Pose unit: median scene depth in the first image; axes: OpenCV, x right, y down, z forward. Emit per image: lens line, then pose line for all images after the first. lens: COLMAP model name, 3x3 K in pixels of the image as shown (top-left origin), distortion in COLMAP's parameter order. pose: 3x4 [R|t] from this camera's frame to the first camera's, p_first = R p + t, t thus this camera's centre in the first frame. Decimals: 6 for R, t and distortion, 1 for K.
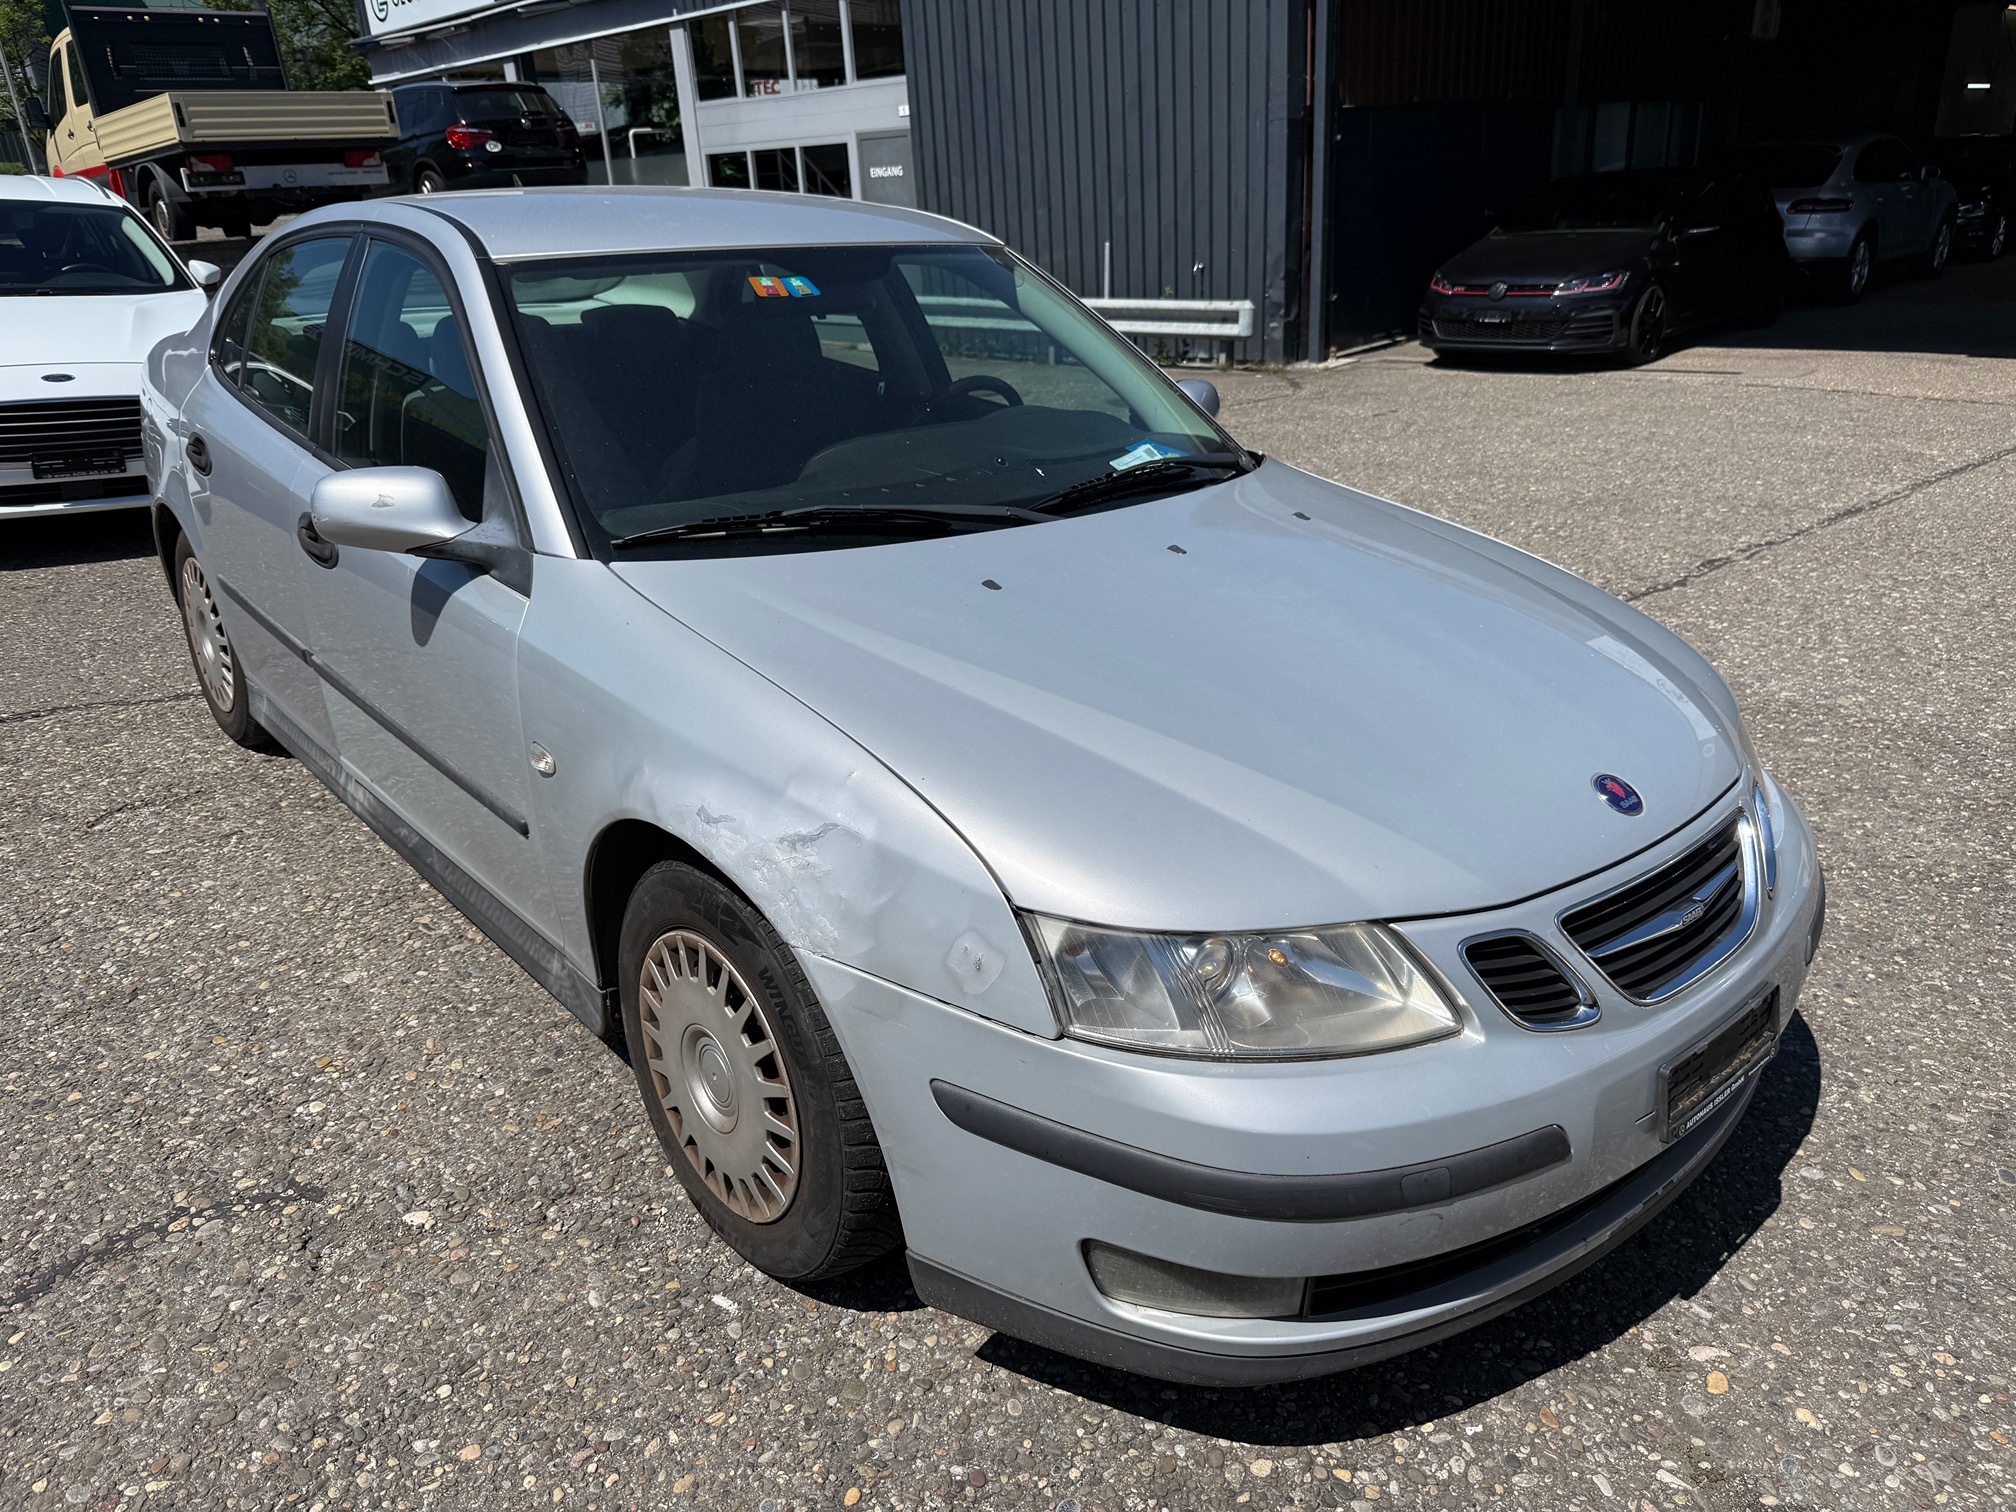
lens RADIAL K [[1430.9, 0, 1041.1], [0, 1430.9, 751.7], [0, 0, 1]] dist [-0.012883, 0.004598]
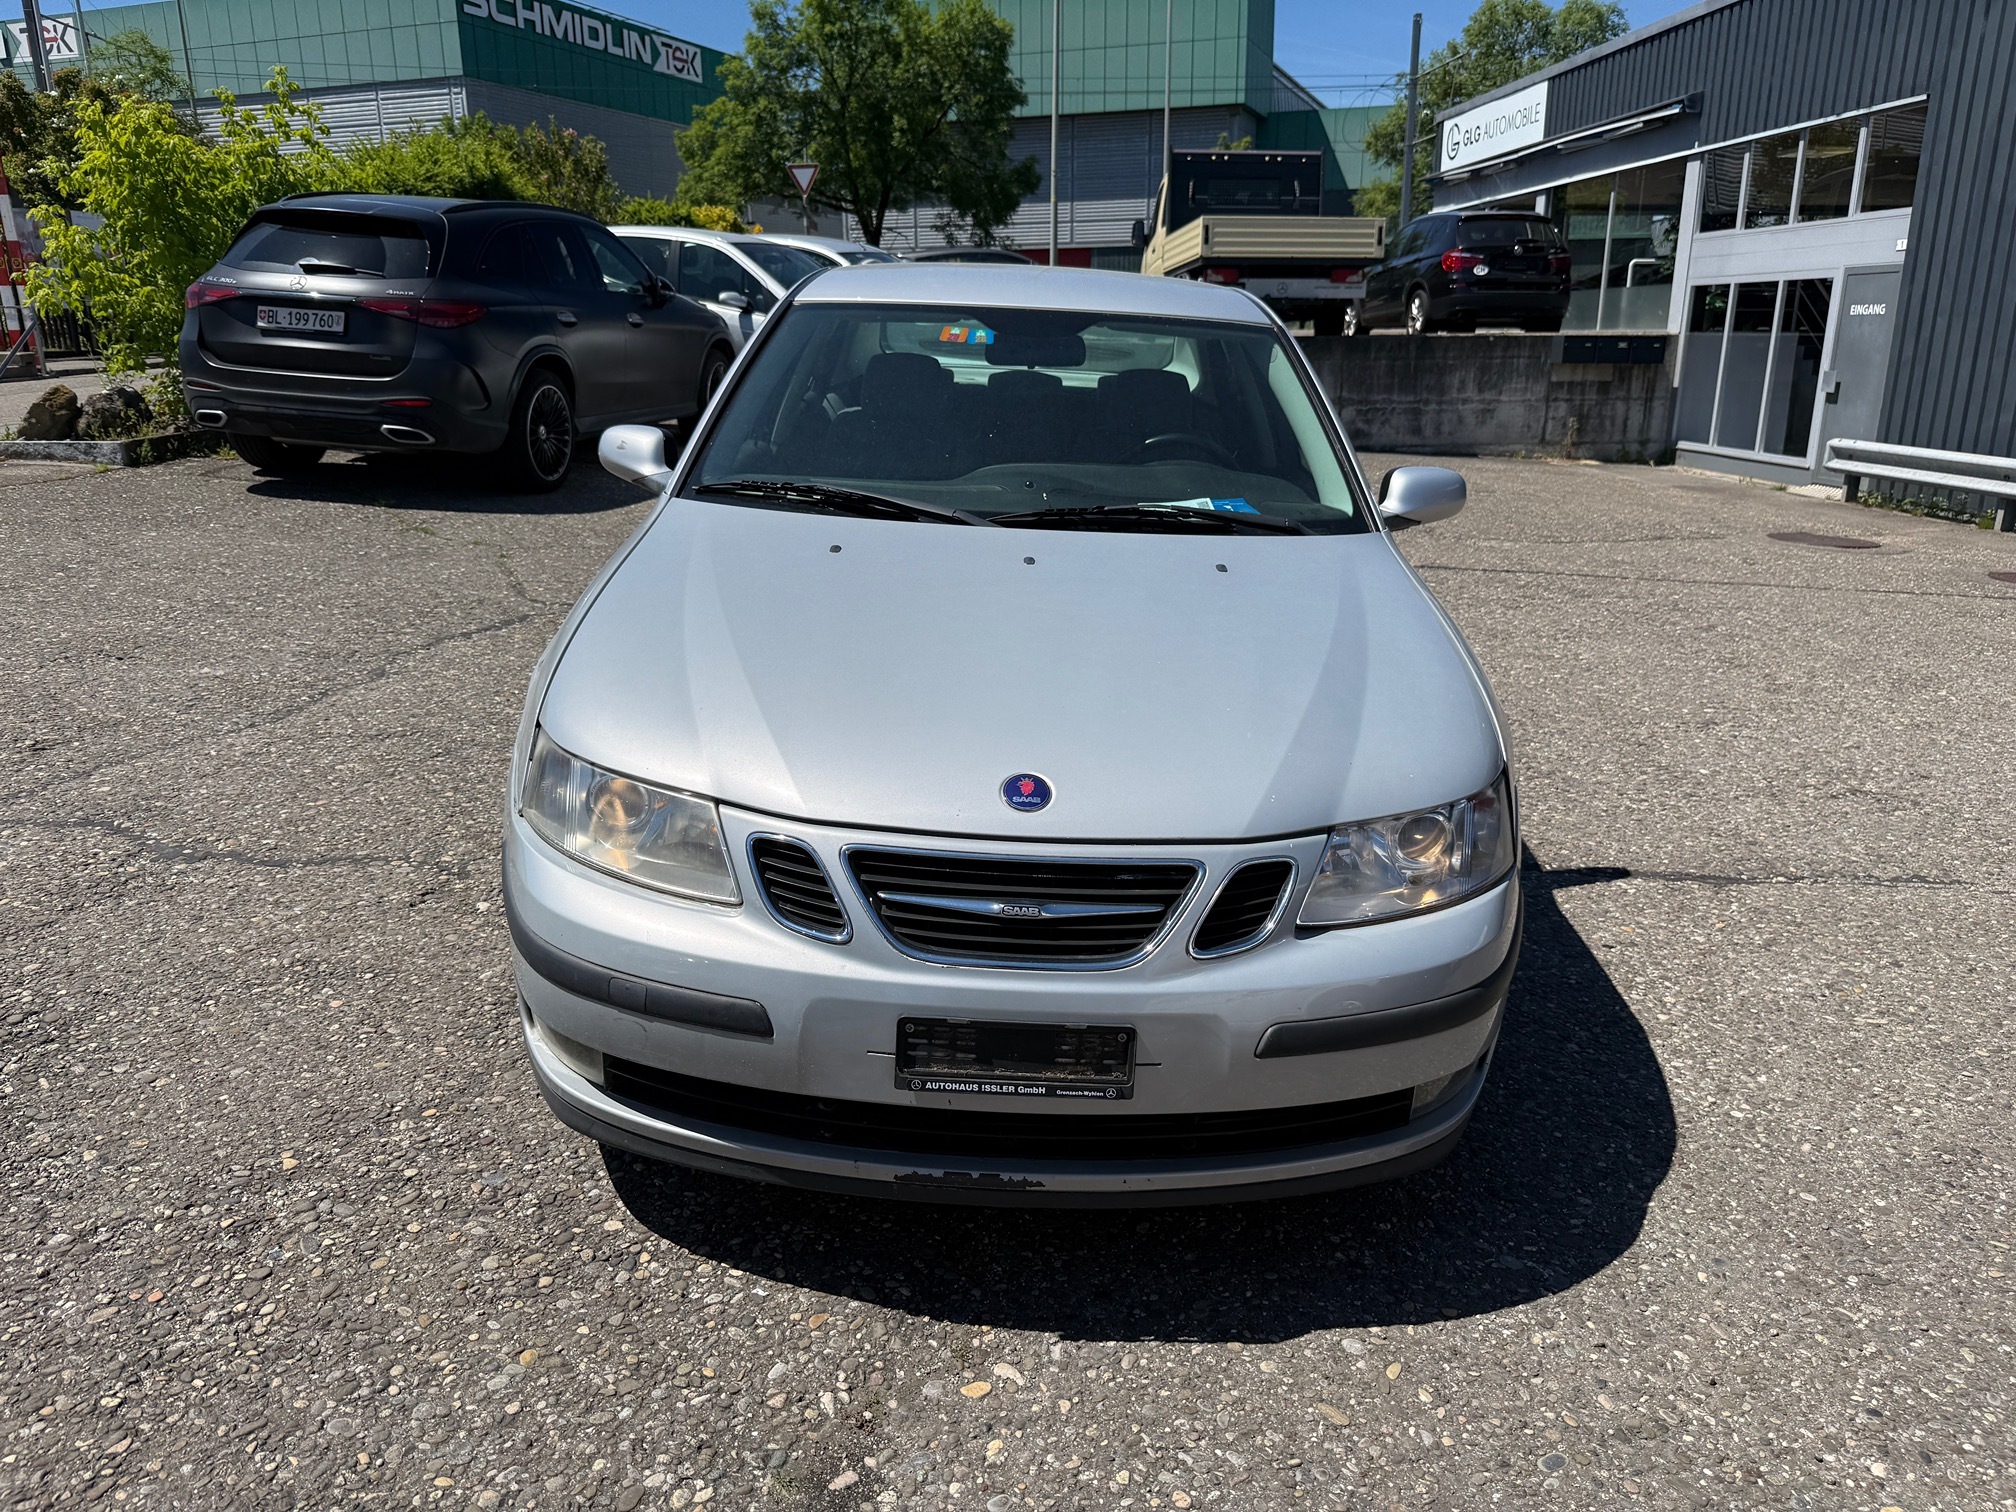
lens RADIAL K [[1446.8, 0, 1043.8], [0, 1446.8, 739.7], [0, 0, 1]] dist [0.014865, -0.034906]
pose [[0.755182, 0.227078, -0.614927, 0.937633], [-0.284327, 0.958715, 0.004853, -0.013718], [0.590642, 0.171176, 0.788569, 0.129346]]
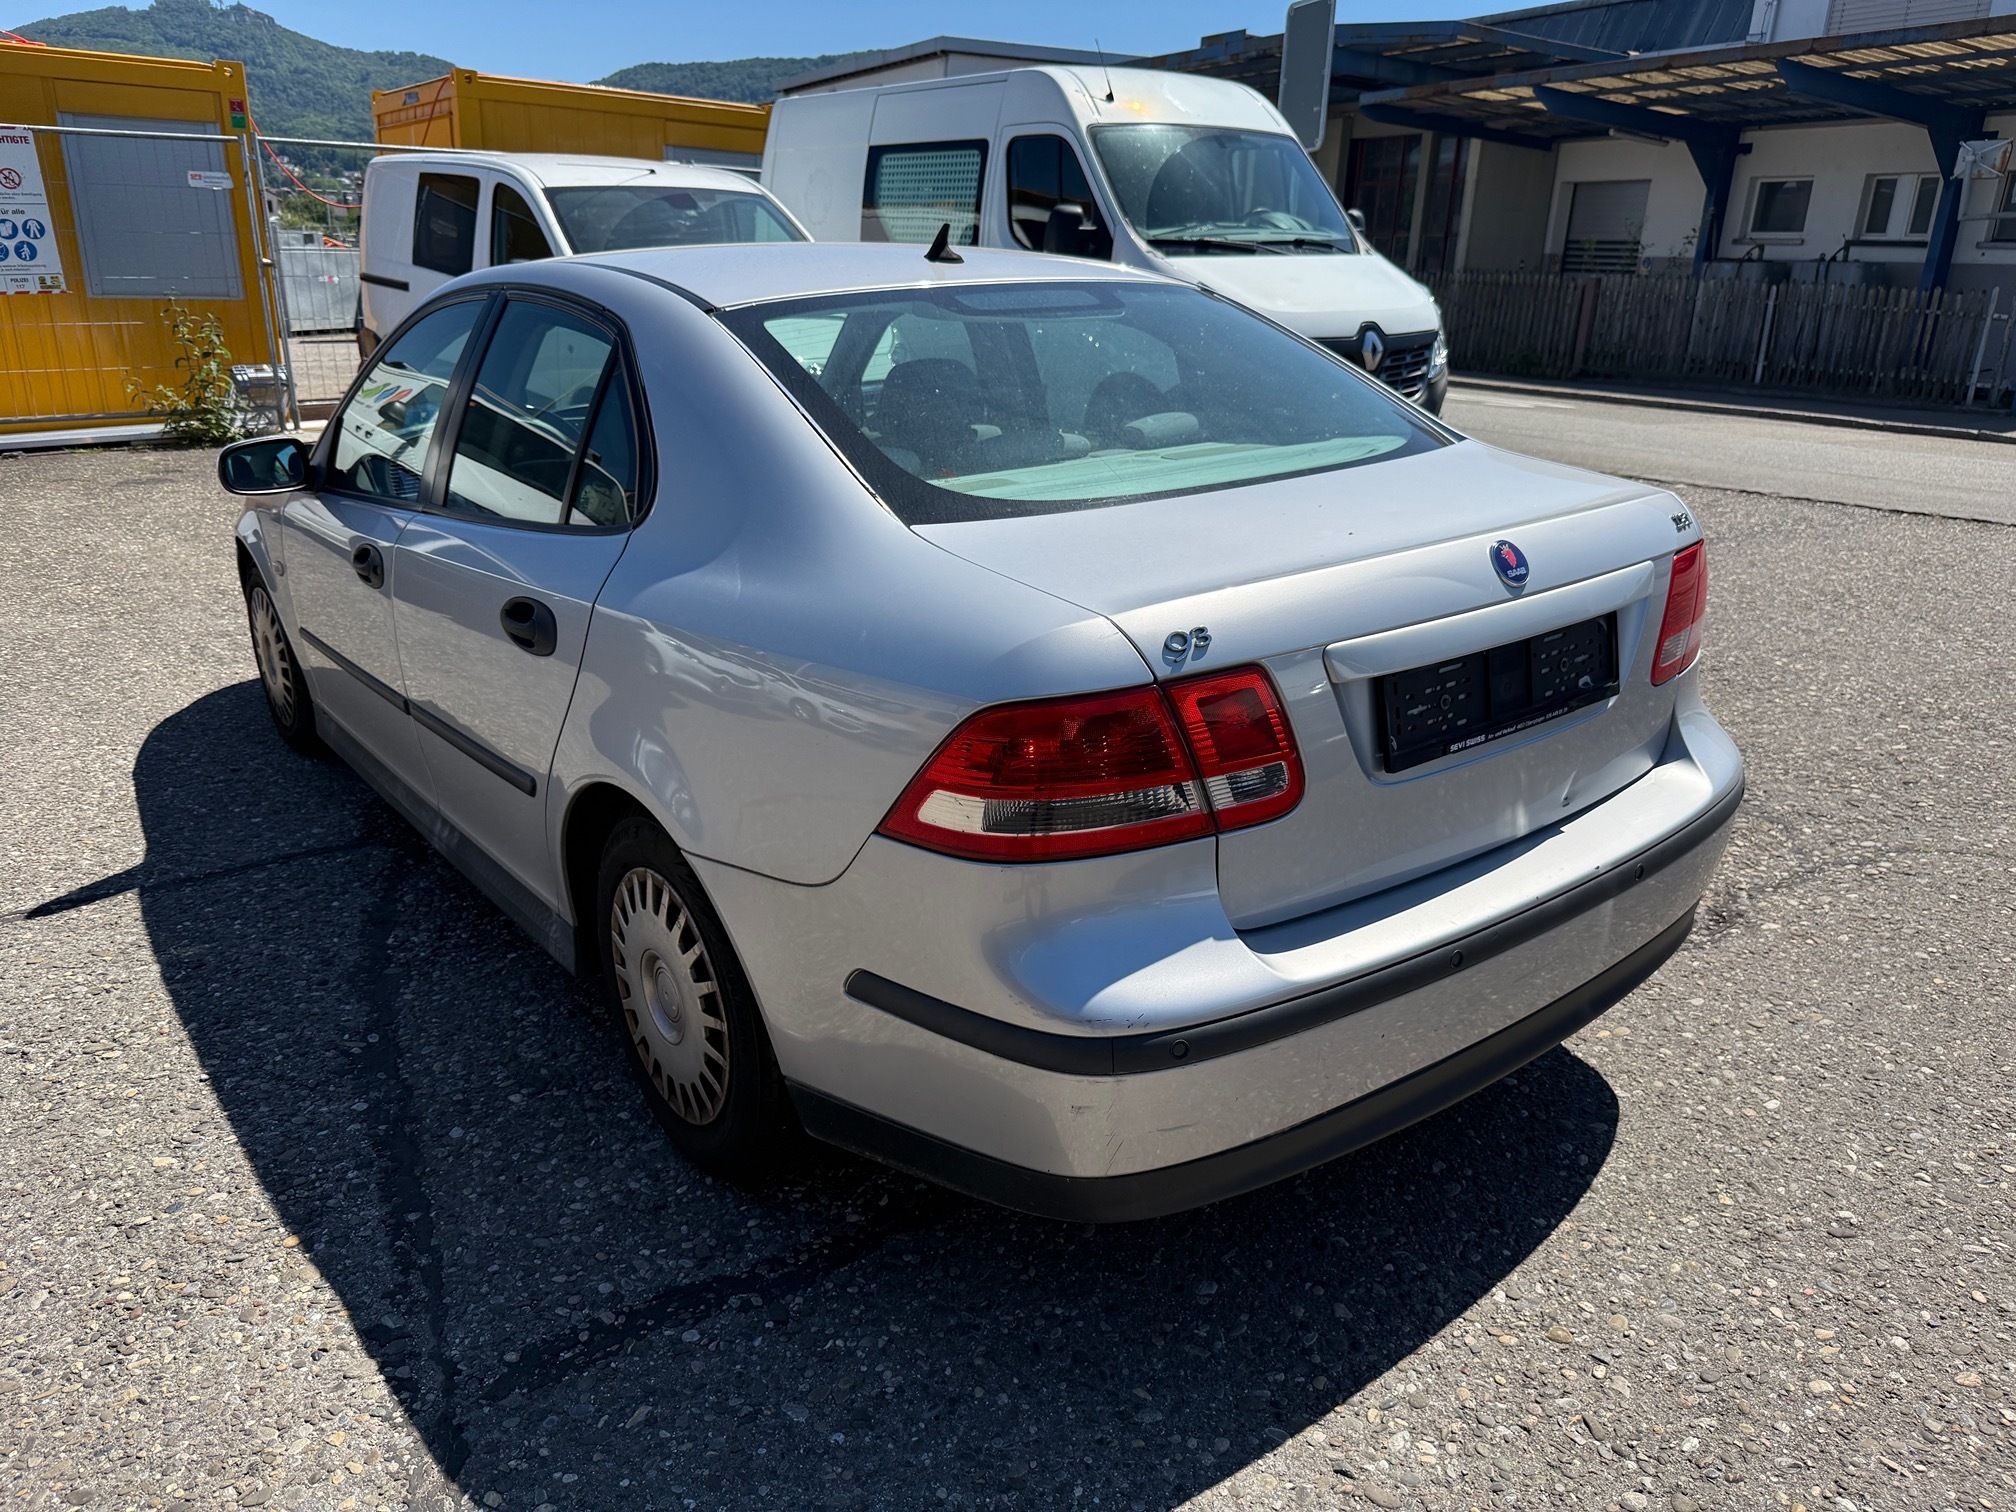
lens RADIAL K [[1437.8, 0, 1014.7], [0, 1437.8, 714.9], [0, 0, 1]] dist [0.001073, 0.010584]
pose [[-0.997551, -0.007080, 0.069580, -0.828482], [0.038726, 0.772514, 0.633815, -1.221827], [-0.058239, 0.634958, -0.770349, 3.113242]]
